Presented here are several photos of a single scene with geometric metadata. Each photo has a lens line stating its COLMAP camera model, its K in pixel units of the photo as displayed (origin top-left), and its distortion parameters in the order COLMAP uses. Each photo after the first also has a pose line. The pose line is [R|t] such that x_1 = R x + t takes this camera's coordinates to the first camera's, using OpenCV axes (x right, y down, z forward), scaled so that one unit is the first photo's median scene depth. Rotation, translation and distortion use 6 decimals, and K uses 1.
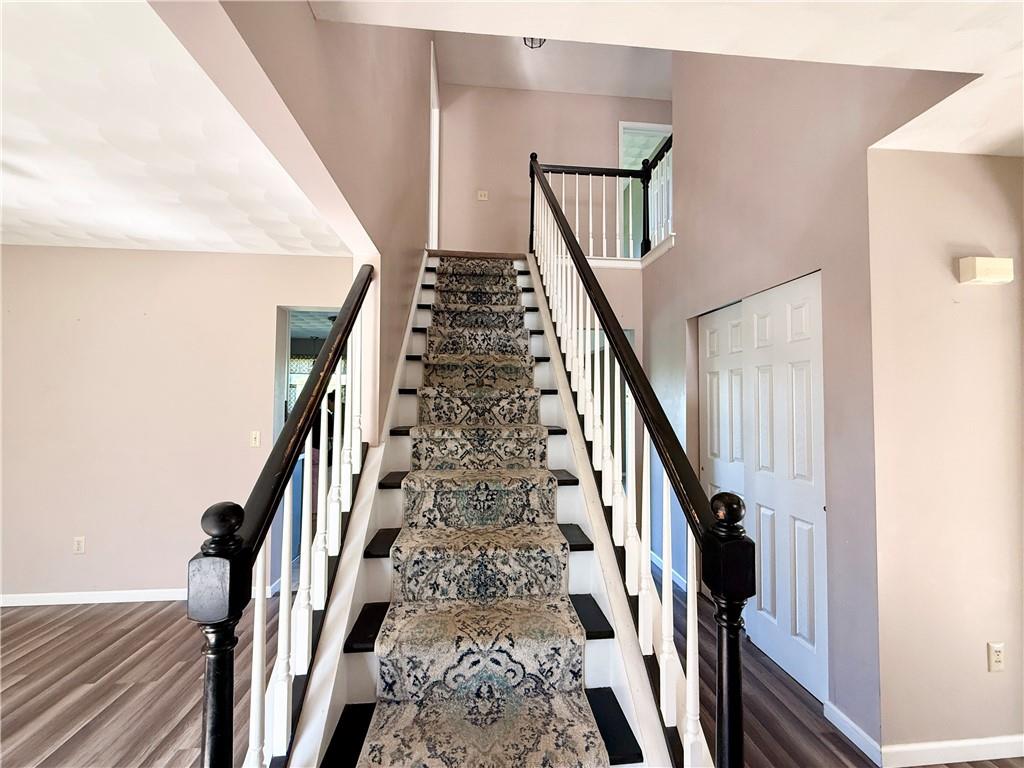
lens RADIAL K [[404.8, 0, 509.5], [0, 404.8, 386.3], [0, 0, 1]] dist [-0.002532, -0.000121]
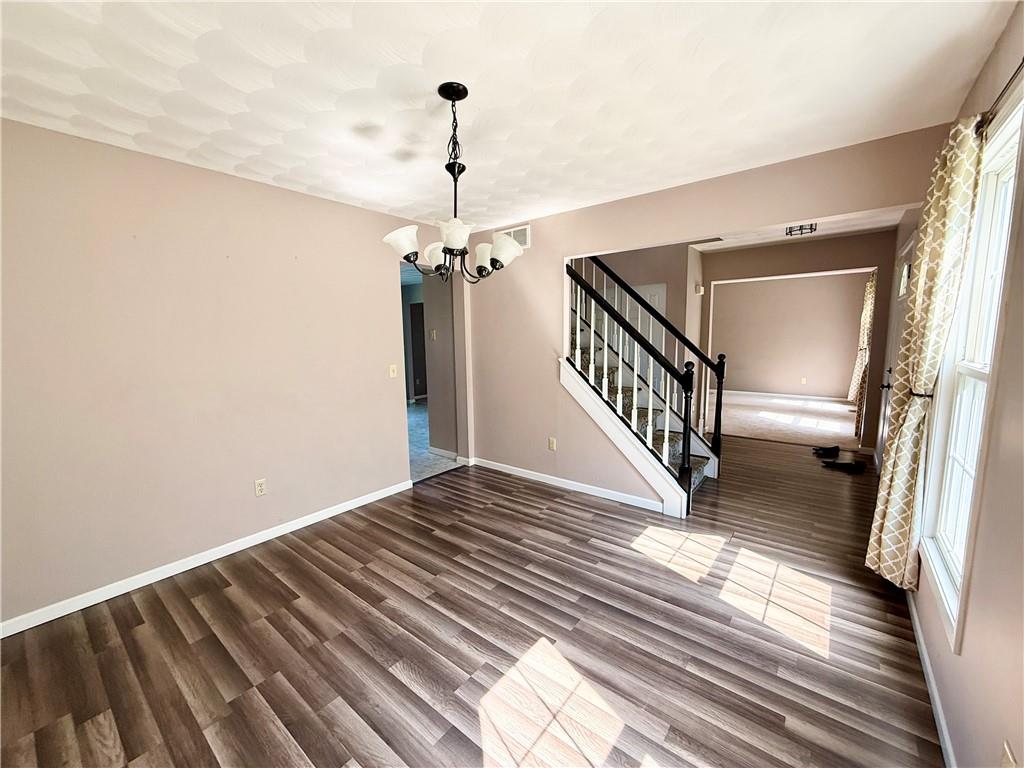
lens RADIAL K [[404.8, 0, 509.5], [0, 404.8, 386.3], [0, 0, 1]] dist [-0.002532, -0.000121]
pose [[0.701612, -0.108307, 0.704280, -1.349308], [0.001222, 0.988562, 0.150807, -0.011900], [-0.712558, -0.104947, 0.693720, -0.131648]]
